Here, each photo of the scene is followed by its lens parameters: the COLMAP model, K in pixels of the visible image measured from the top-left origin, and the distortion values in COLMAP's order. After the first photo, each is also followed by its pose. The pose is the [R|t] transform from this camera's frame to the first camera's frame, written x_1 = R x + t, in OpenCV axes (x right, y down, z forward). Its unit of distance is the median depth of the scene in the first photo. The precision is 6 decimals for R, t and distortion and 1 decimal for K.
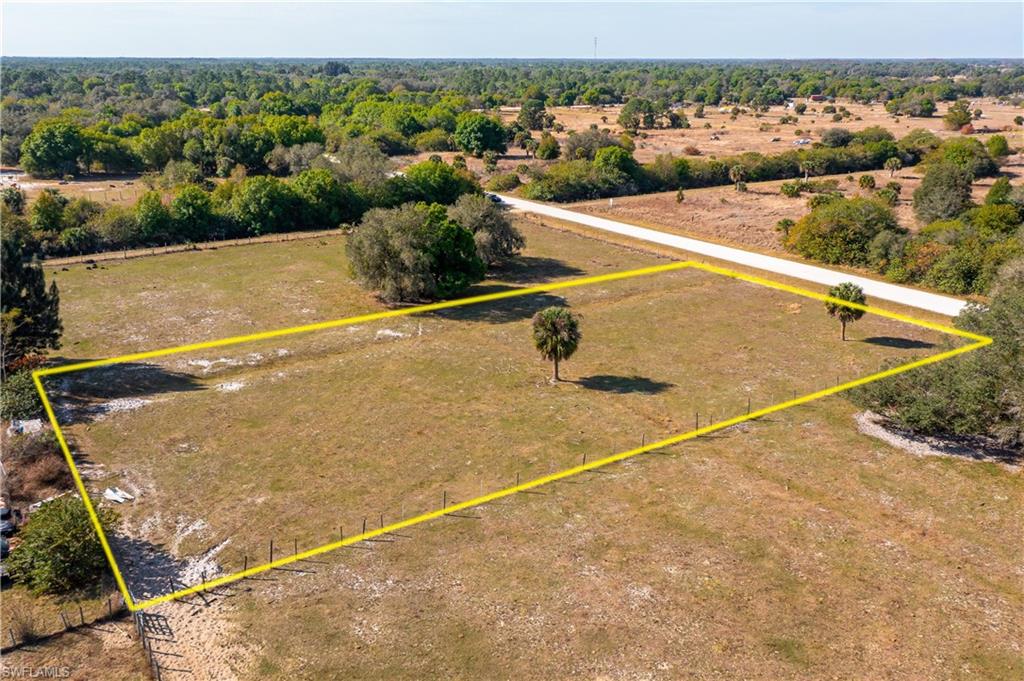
lens RADIAL K [[878.1, 0, 504.7], [0, 878.1, 339.9], [0, 0, 1]] dist [0.010186, 0.009217]
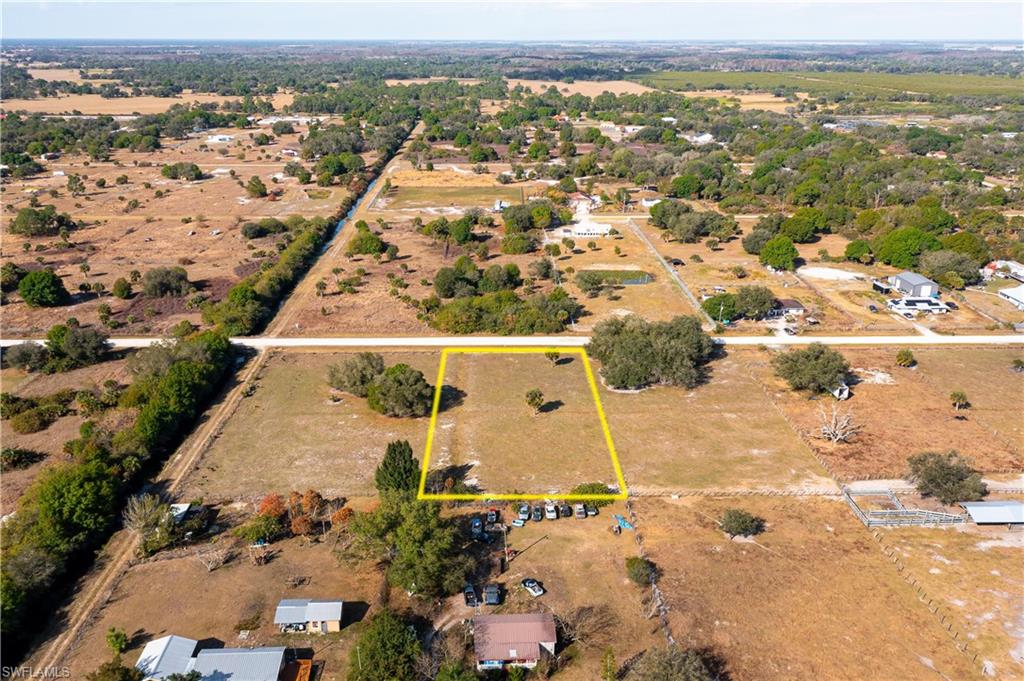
lens RADIAL K [[878.1, 0, 504.7], [0, 878.1, 339.9], [0, 0, 1]] dist [0.010186, 0.009217]
pose [[0.532420, -0.280494, 0.798657, -1.980056], [0.259129, 0.952215, 0.161678, -0.601883], [-0.805842, 0.120874, 0.579662, -0.485621]]
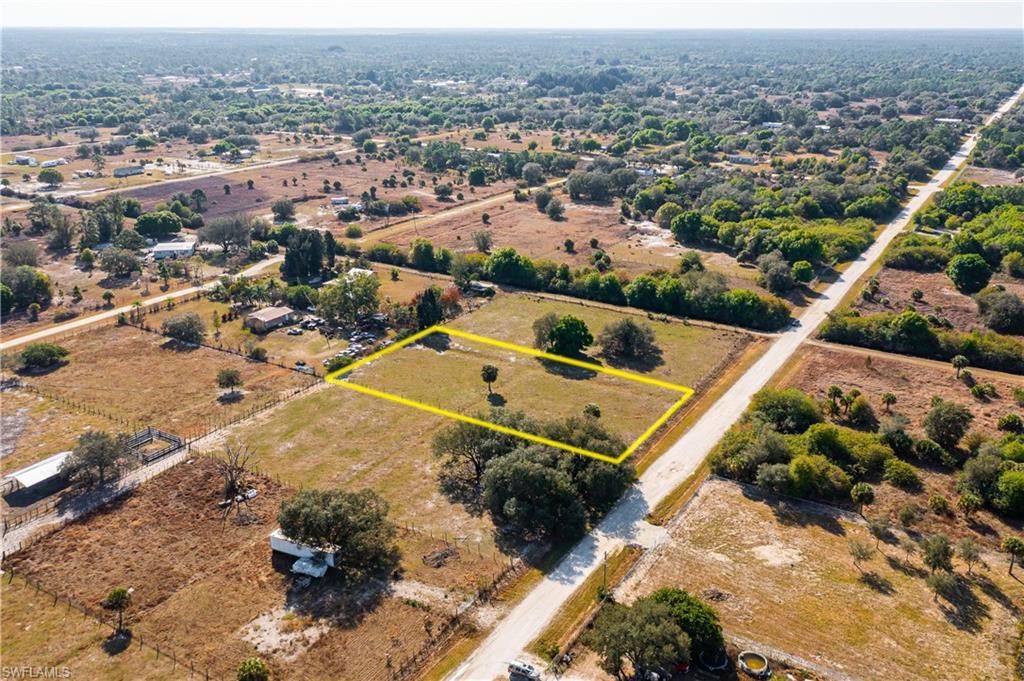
lens RADIAL K [[863.0, 0, 514.7], [0, 863.0, 339.9], [0, 0, 1]] dist [0.009996, 0.005070]
pose [[0.418626, 0.309691, -0.853724, 2.266830], [-0.277549, 0.938711, 0.204424, -0.651108], [0.864708, 0.151373, 0.478923, -0.243923]]
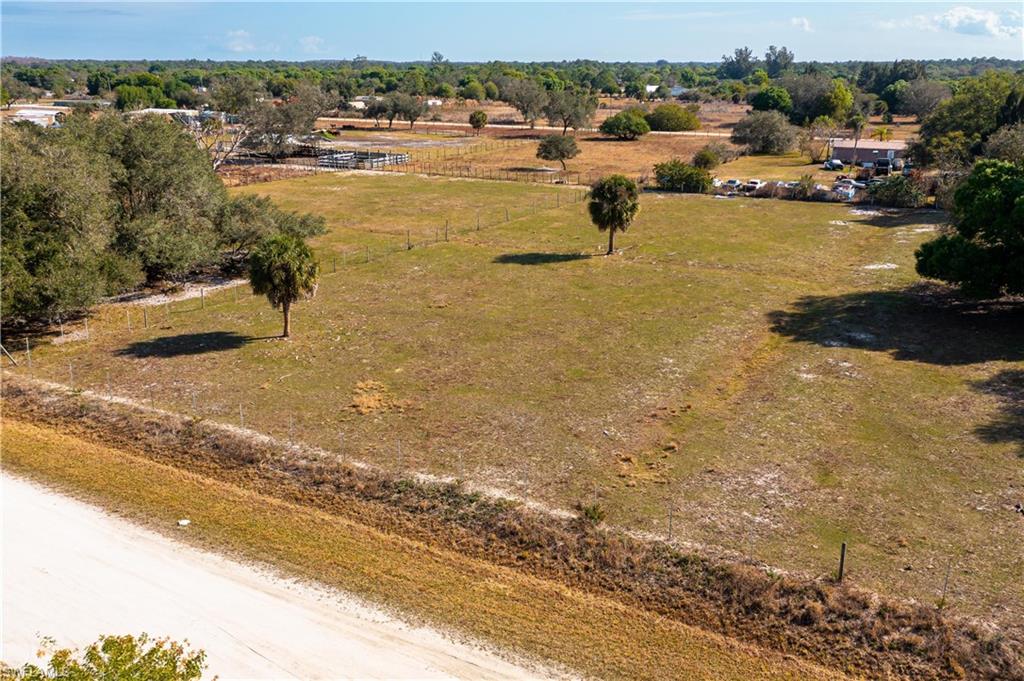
lens RADIAL K [[890.4, 0, 530.0], [0, 890.4, 343.5], [0, 0, 1]] dist [0.008126, 0.005669]
pose [[-0.888713, 0.134259, -0.438364, 0.546591], [-0.144281, 0.825672, 0.545389, -0.368983], [0.435169, 0.547942, -0.714415, 1.632058]]
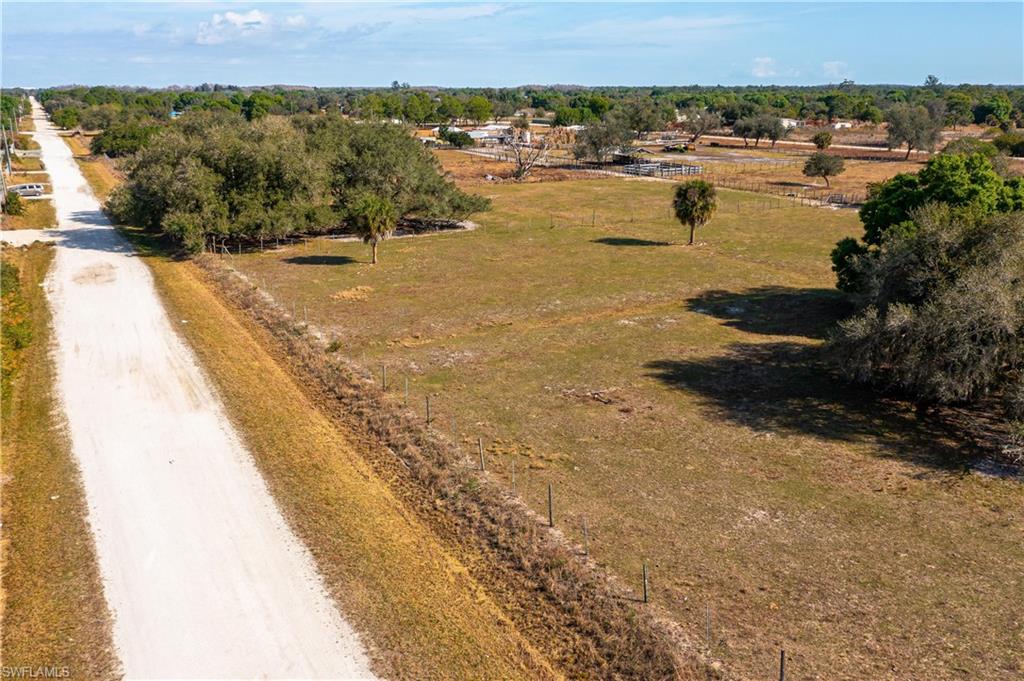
lens RADIAL K [[860.5, 0, 512.5], [0, 860.5, 339.0], [0, 0, 1]] dist [0.006305, 0.000668]
pose [[-0.995688, -0.023902, 0.089630, 0.178828], [0.030575, 0.827673, 0.560377, -0.462180], [-0.087578, 0.560702, -0.823373, 1.920171]]
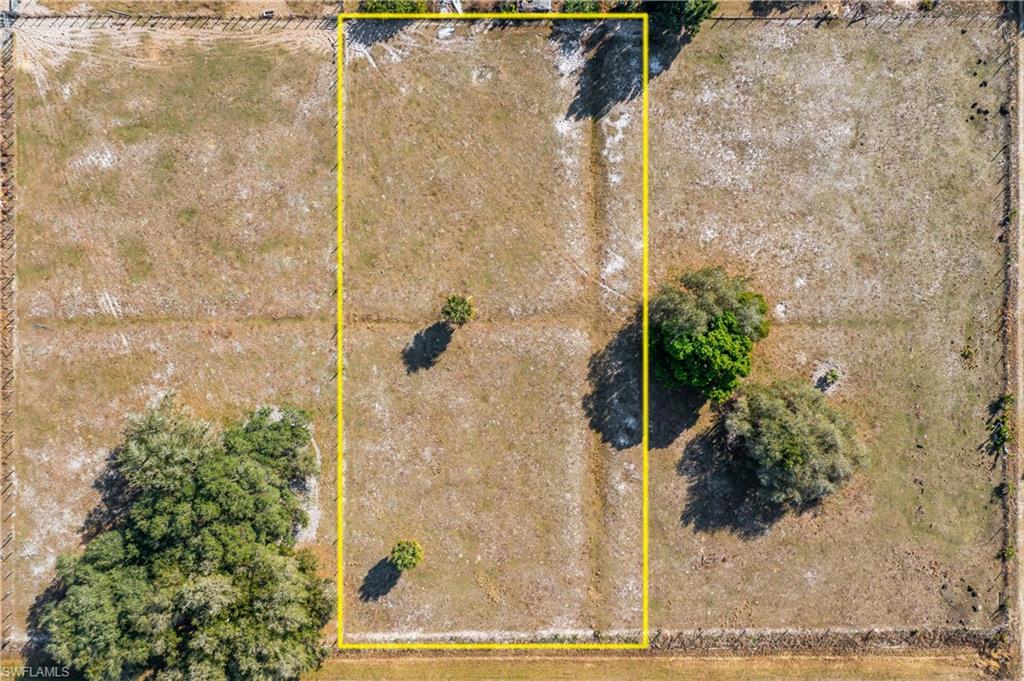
lens RADIAL K [[834.8, 0, 525.4], [0, 834.8, 341.7], [0, 0, 1]] dist [0.008673, 0.006510]
pose [[-0.552766, 0.833331, -0.002902, 0.042292], [-0.250094, -0.162569, 0.954476, -1.291032], [0.794923, 0.528328, 0.298274, 0.665490]]
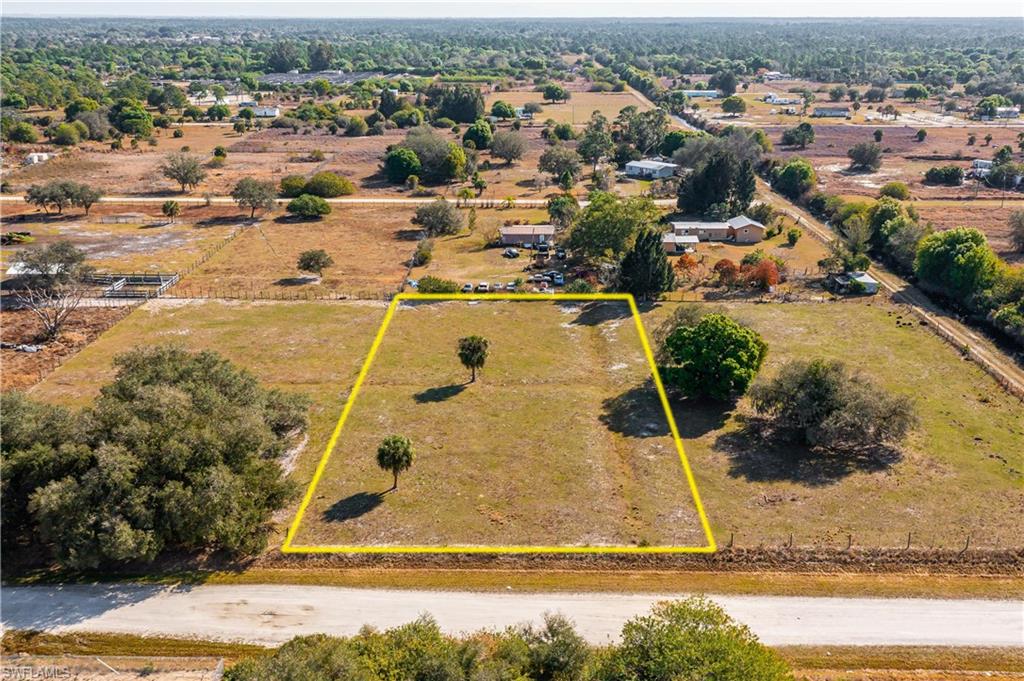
lens RADIAL K [[940.9, 0, 508.2], [0, 940.9, 342.8], [0, 0, 1]] dist [0.011624, 0.005254]
pose [[-0.567653, 0.267584, -0.778569, 1.244195], [-0.255614, 0.841681, 0.475642, -0.781459], [0.782580, 0.469012, -0.409385, 1.627234]]
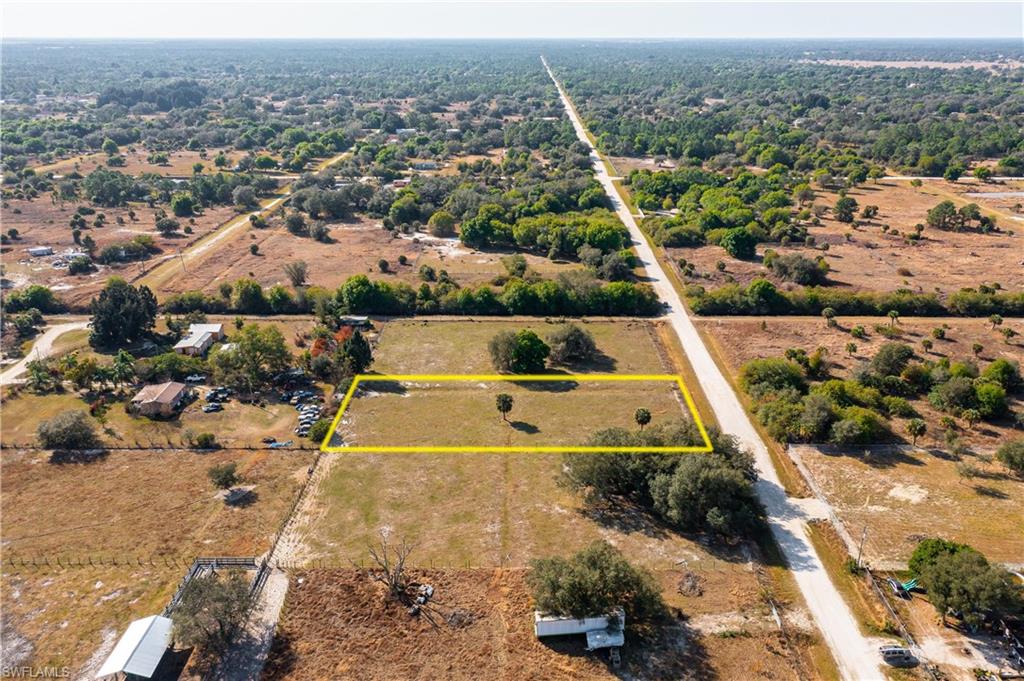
lens RADIAL K [[860.5, 0, 512.5], [0, 860.5, 339.0], [0, 0, 1]] dist [0.006305, 0.000668]
pose [[0.824806, 0.185934, -0.533970, 1.353830], [-0.170058, 0.982235, 0.079341, -0.383916], [0.539236, 0.025365, 0.841773, -1.115062]]
